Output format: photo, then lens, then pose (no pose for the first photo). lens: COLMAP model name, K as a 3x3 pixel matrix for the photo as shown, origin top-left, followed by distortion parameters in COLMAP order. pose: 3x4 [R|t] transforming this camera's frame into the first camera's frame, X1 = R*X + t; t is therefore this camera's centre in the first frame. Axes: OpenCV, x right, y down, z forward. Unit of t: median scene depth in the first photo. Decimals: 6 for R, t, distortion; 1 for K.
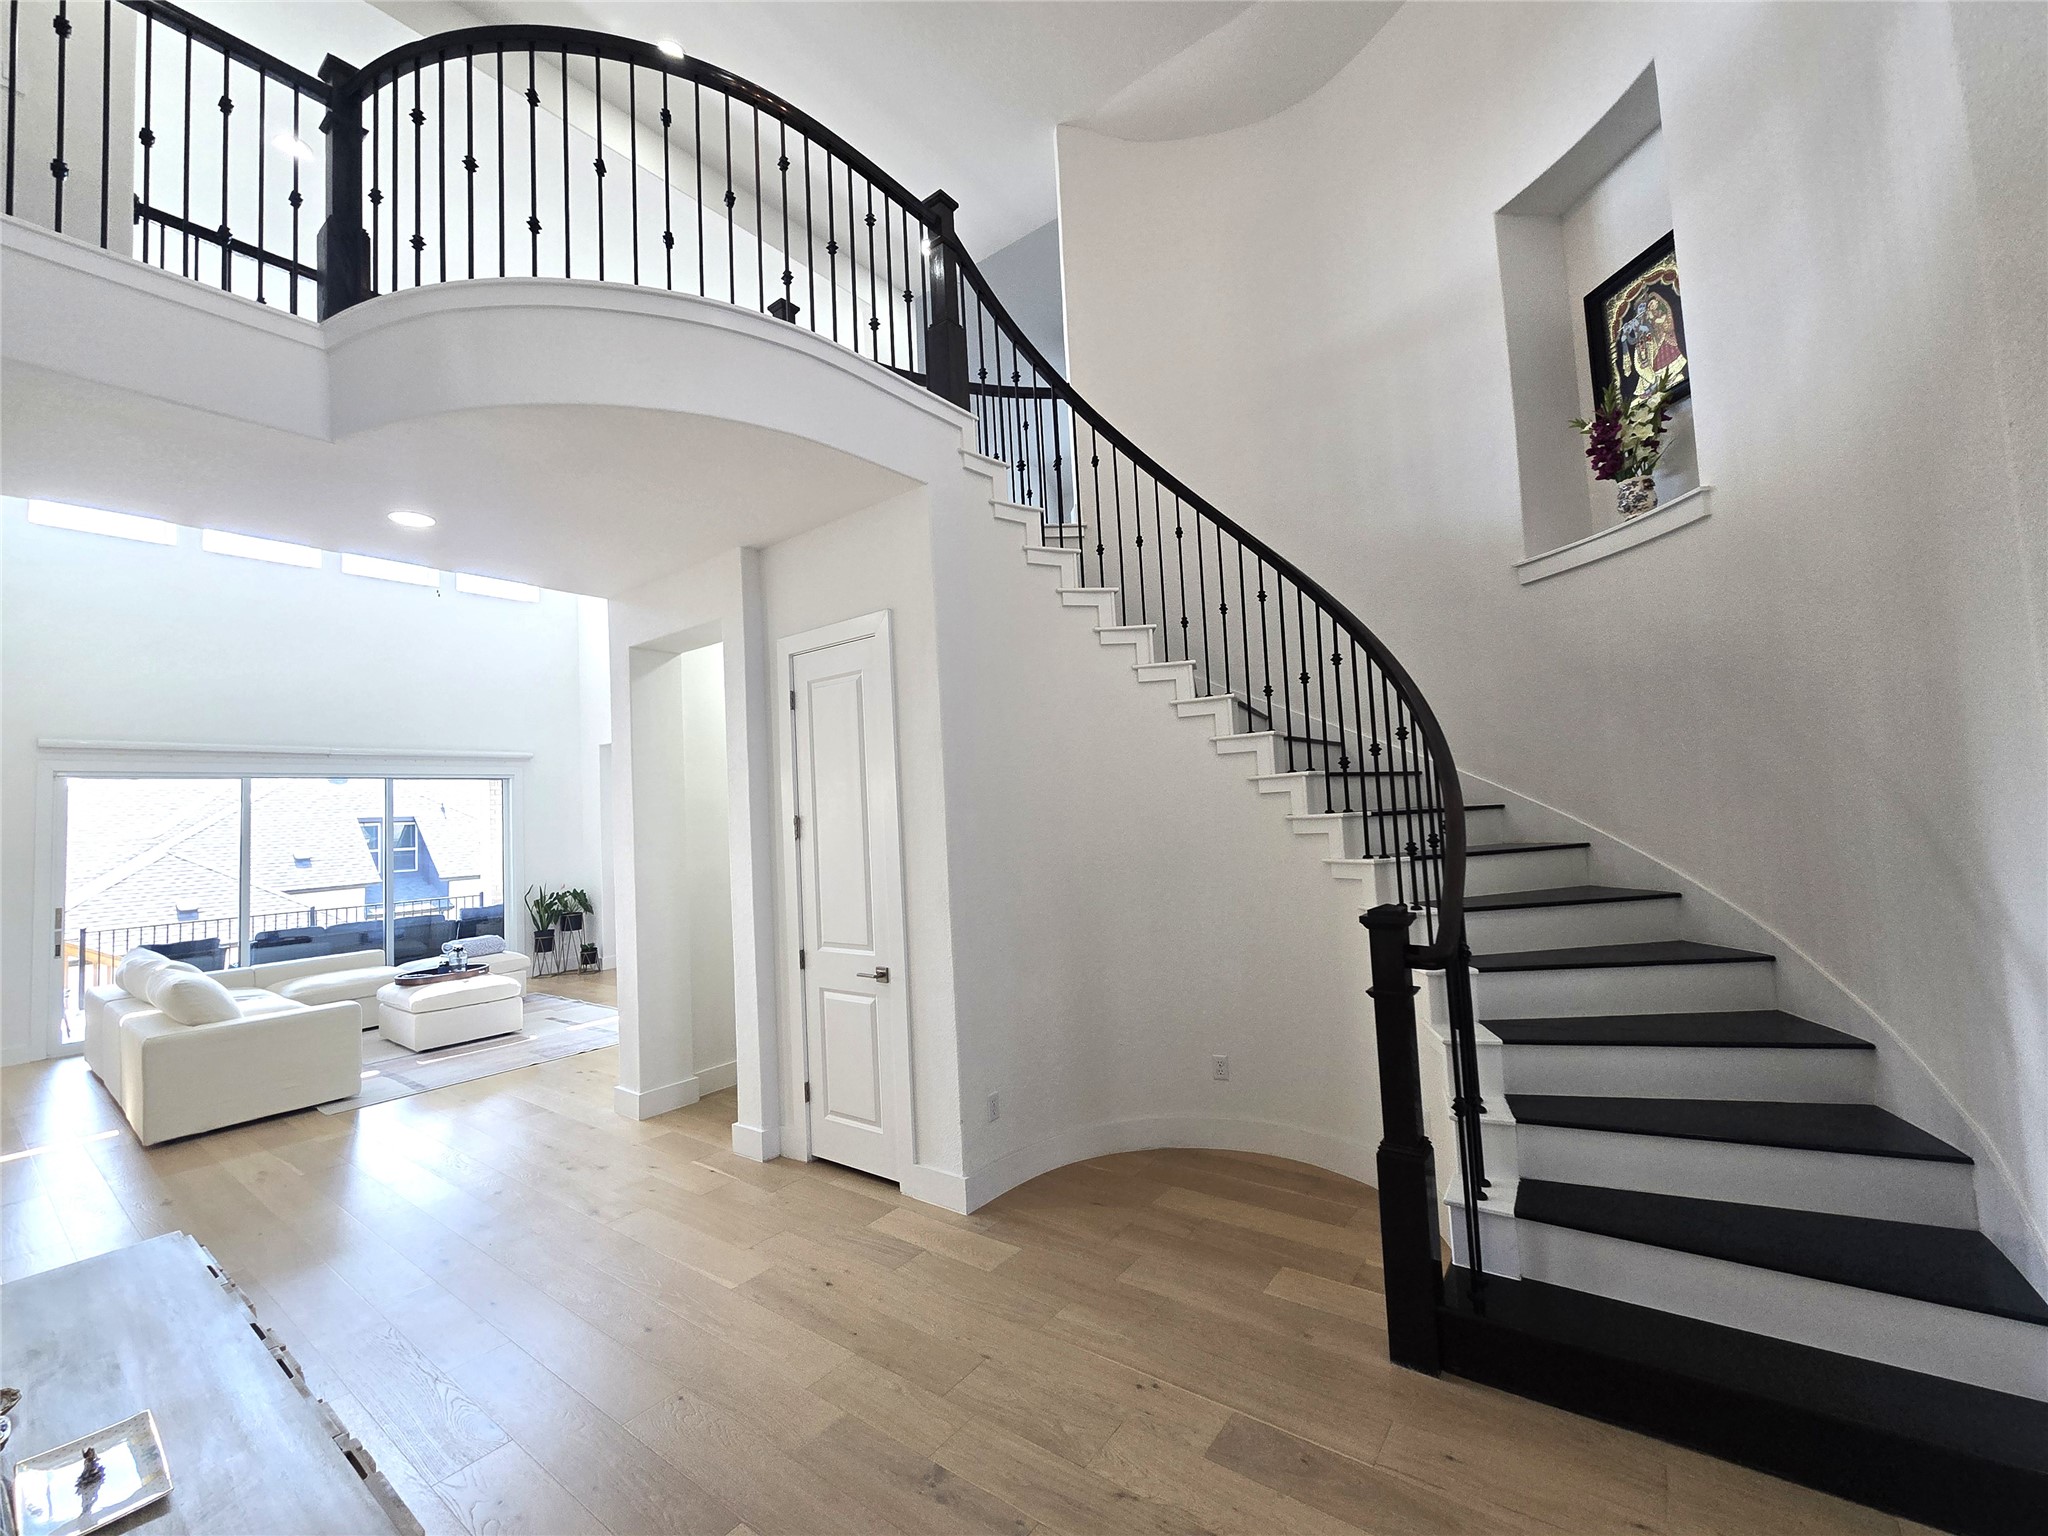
lens RADIAL K [[835.5, 0, 1018.4], [0, 835.5, 761.7], [0, 0, 1]] dist [0.000382, 0.000359]
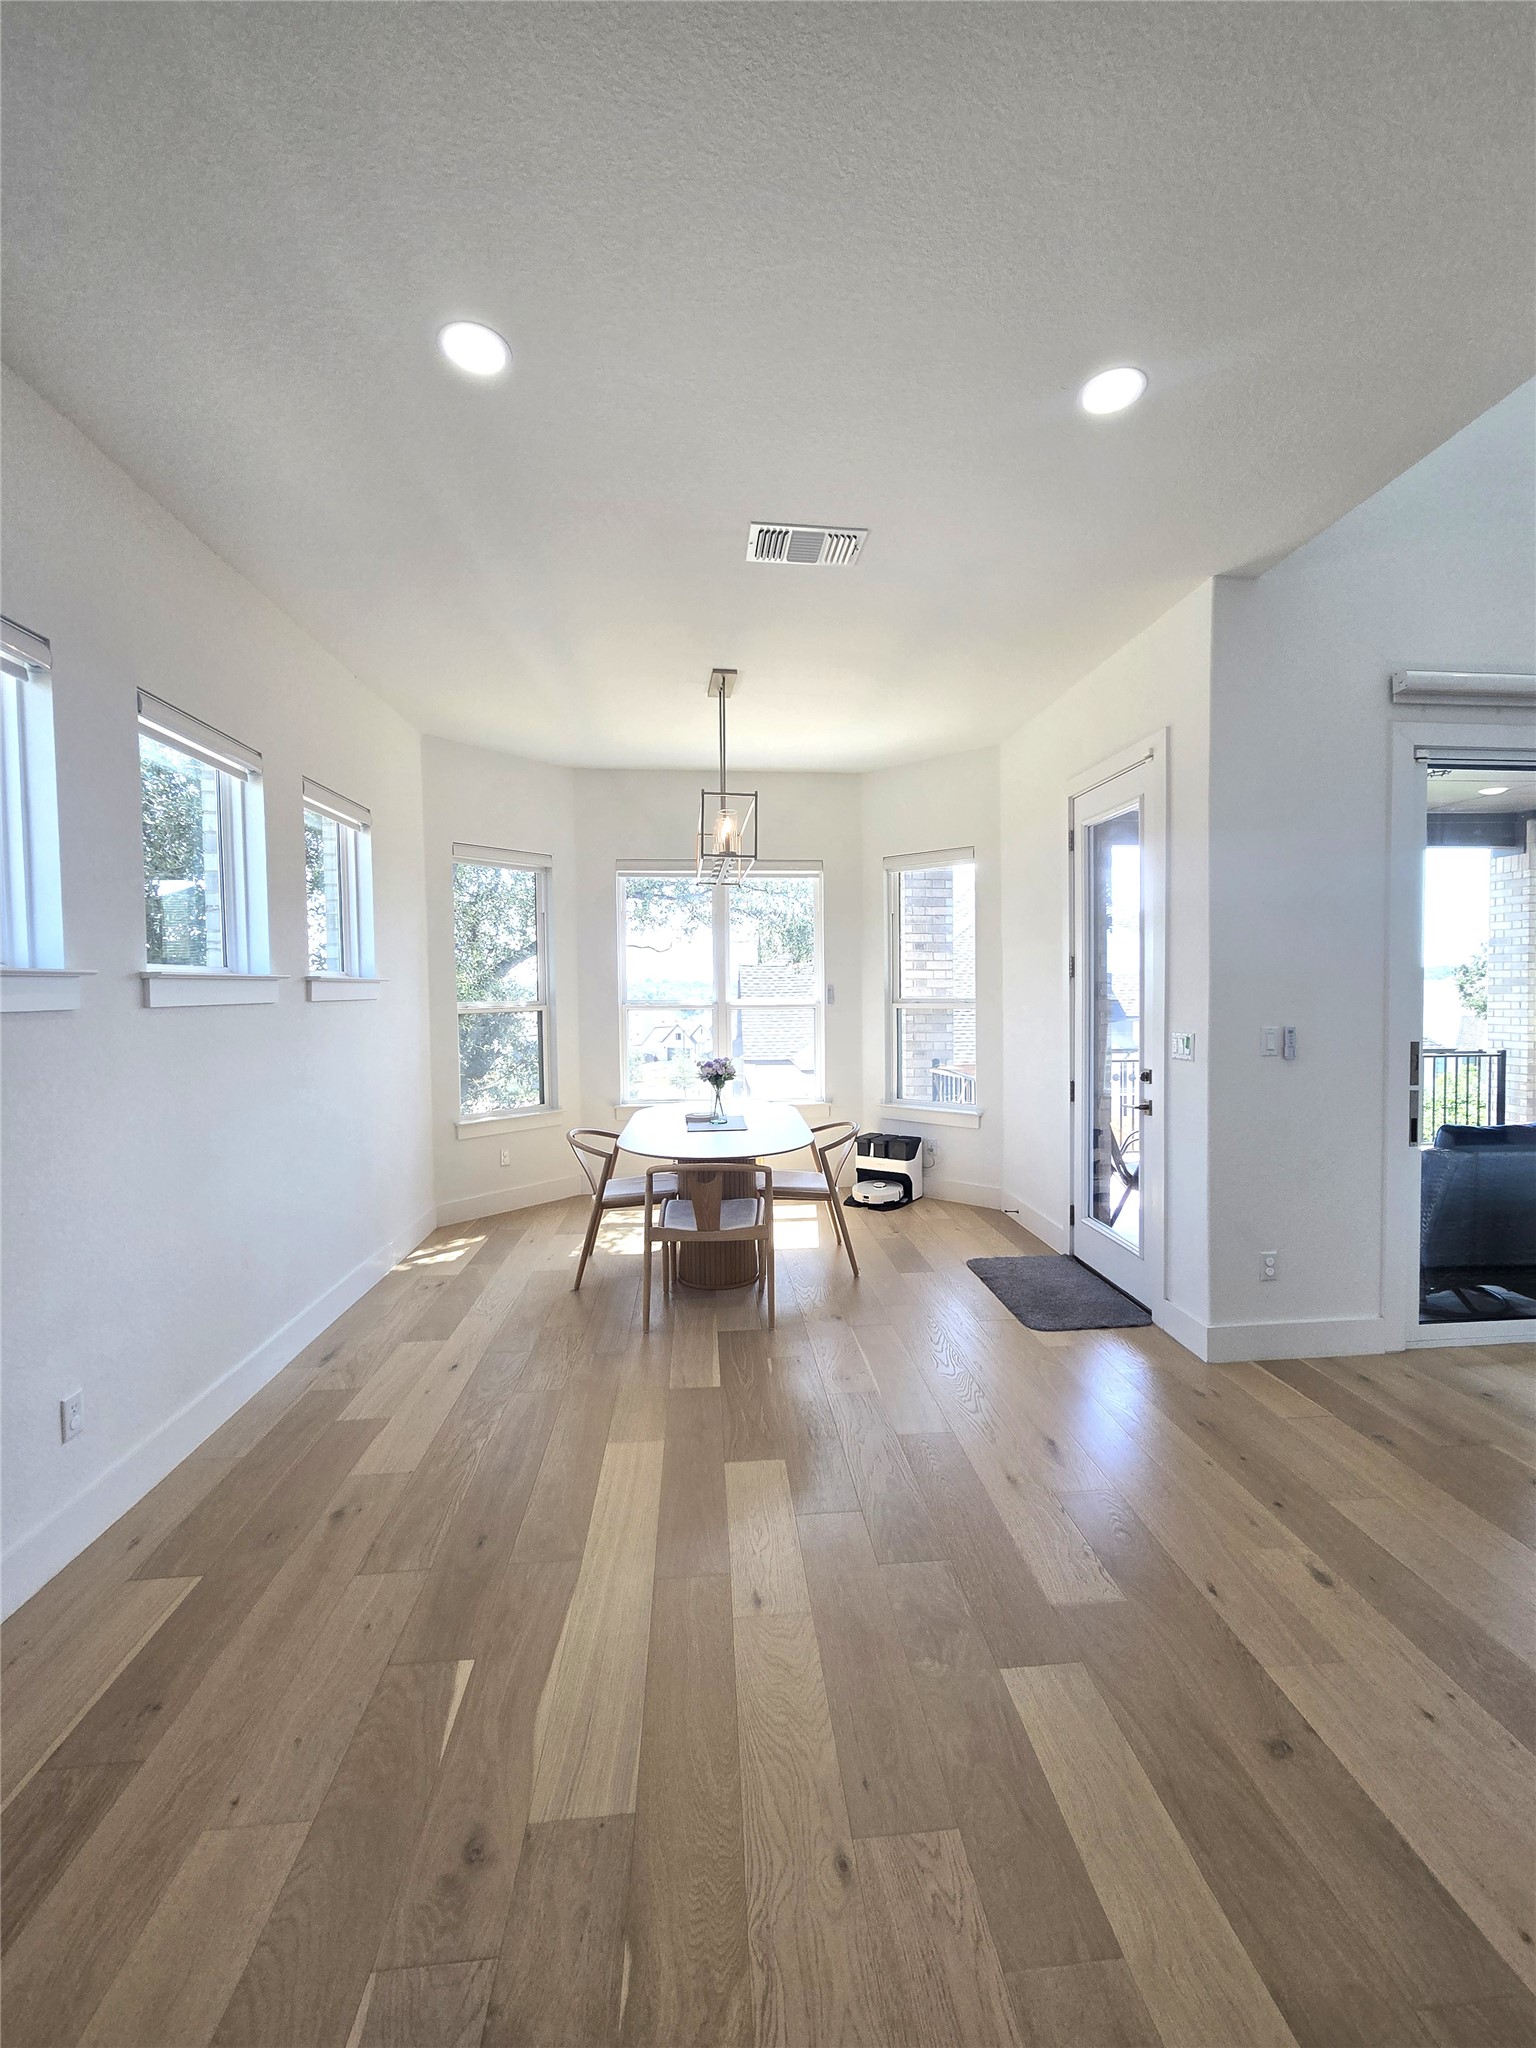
lens RADIAL K [[835.5, 0, 768.0], [0, 835.5, 1024.0], [0, 0, 1]] dist [0.000382, 0.000359]
pose [[0.674633, 0.075127, -0.734320, -0.750295], [0.023785, 0.992078, 0.123350, 0.070357], [0.737770, -0.100682, 0.667502, 0.298384]]
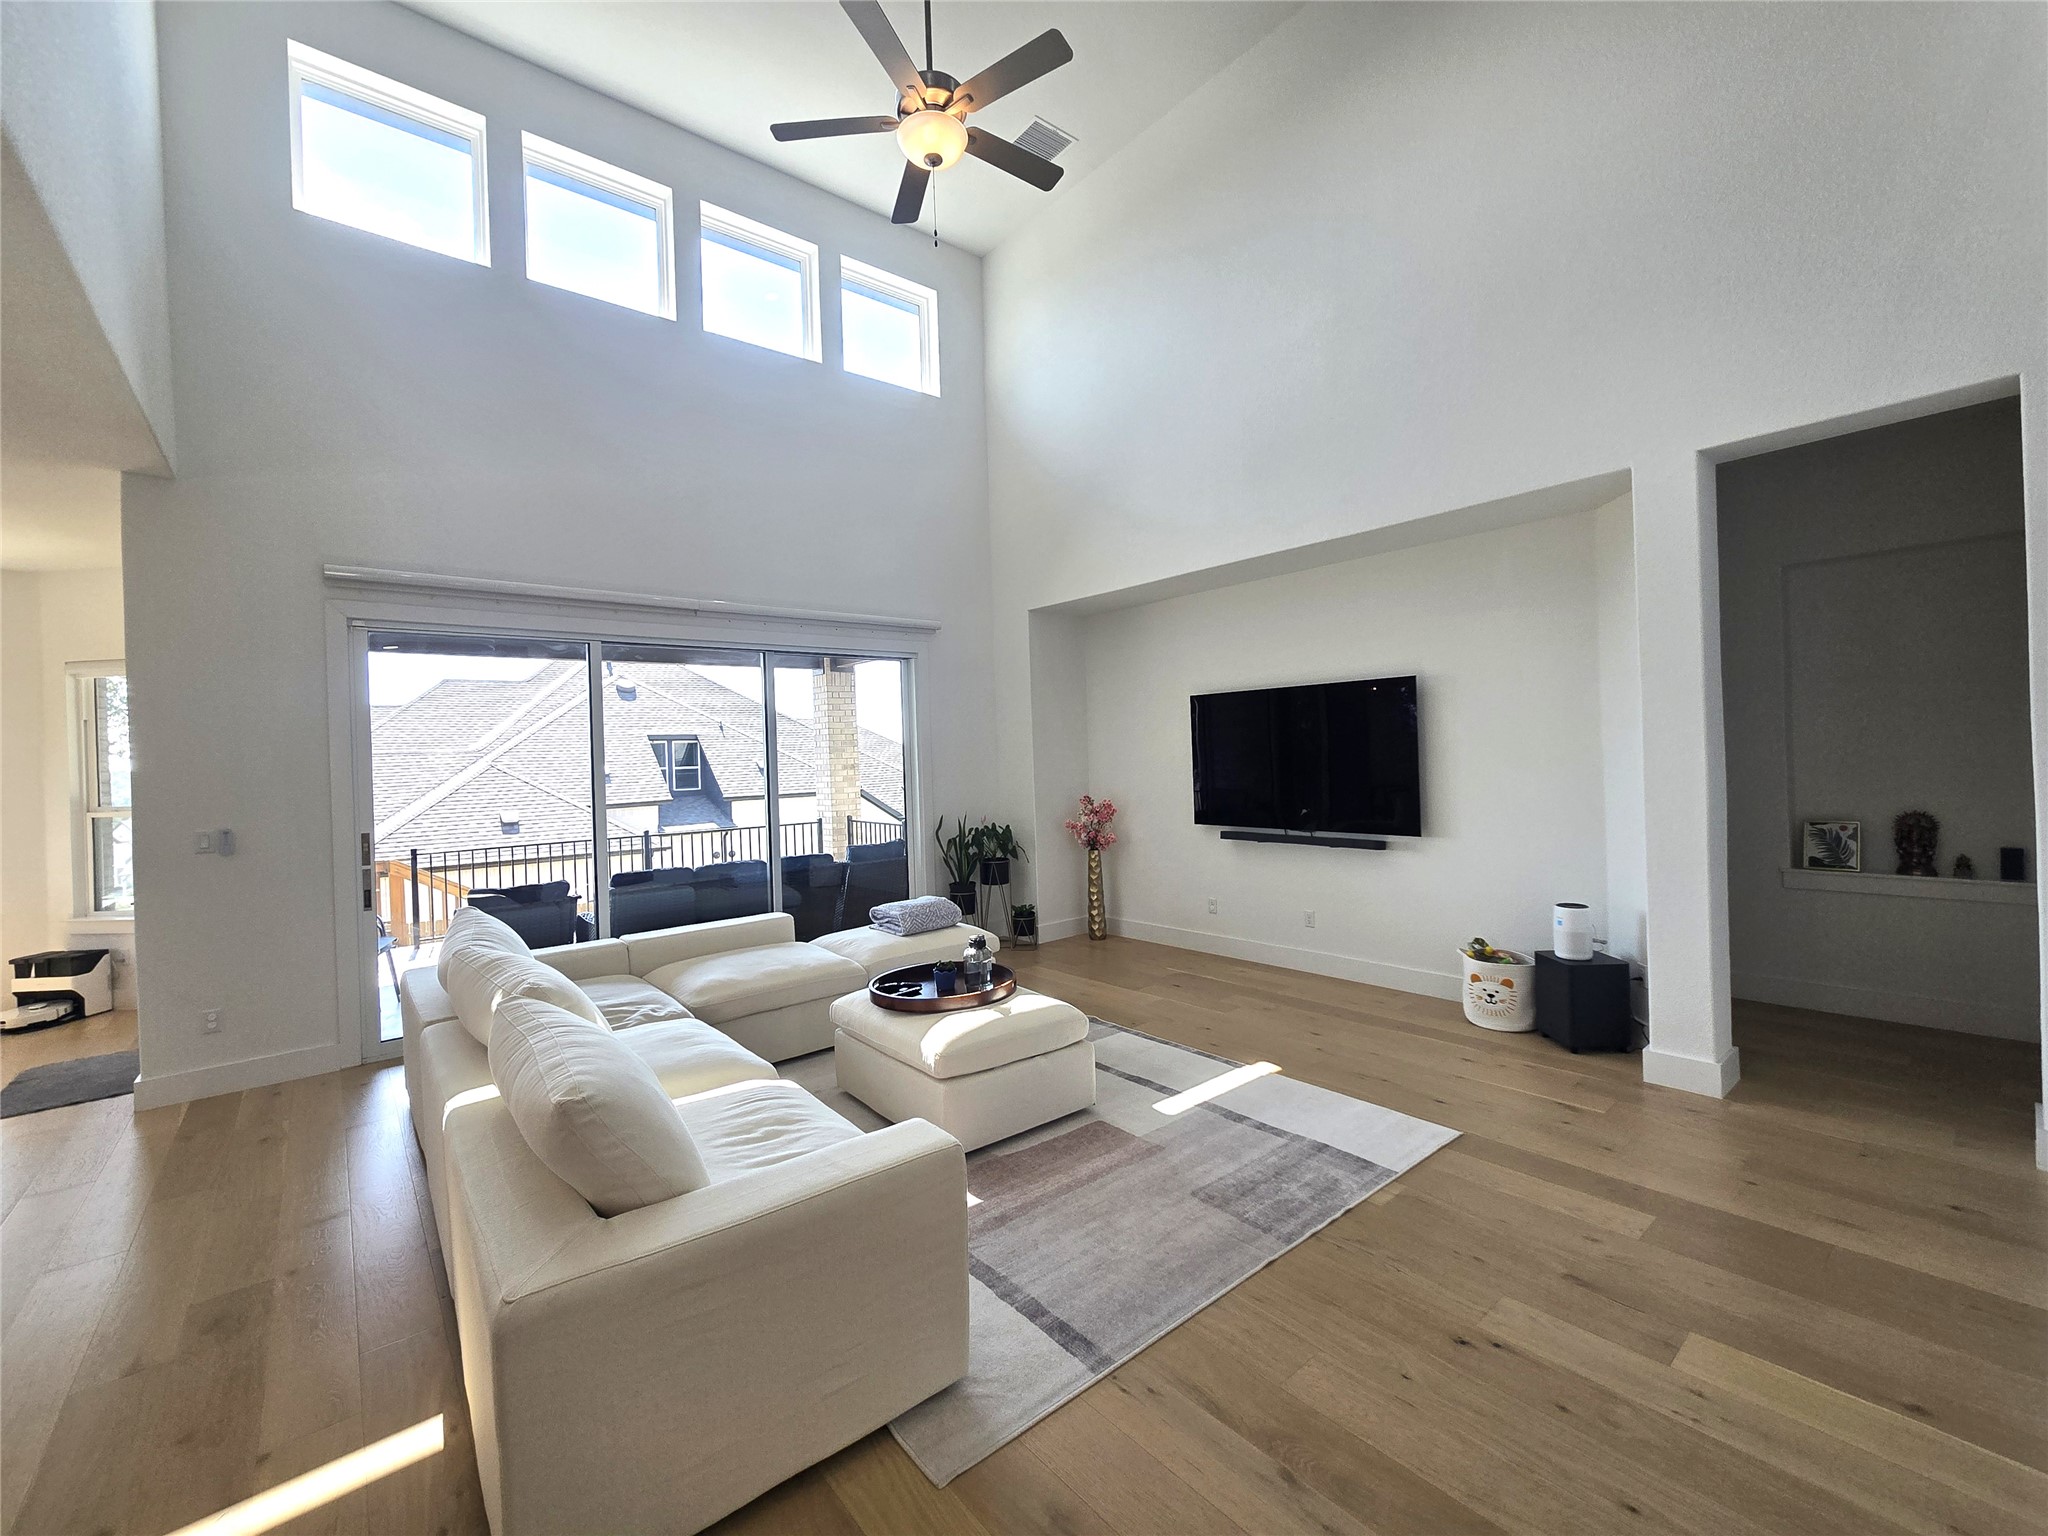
lens RADIAL K [[835.5, 0, 1018.4], [0, 835.5, 761.7], [0, 0, 1]] dist [0.000382, 0.000359]
pose [[0.974480, 0.019531, -0.223624, -0.369759], [-0.001500, 0.996752, 0.080520, 0.048753], [0.224470, -0.078130, 0.971344, 0.353656]]
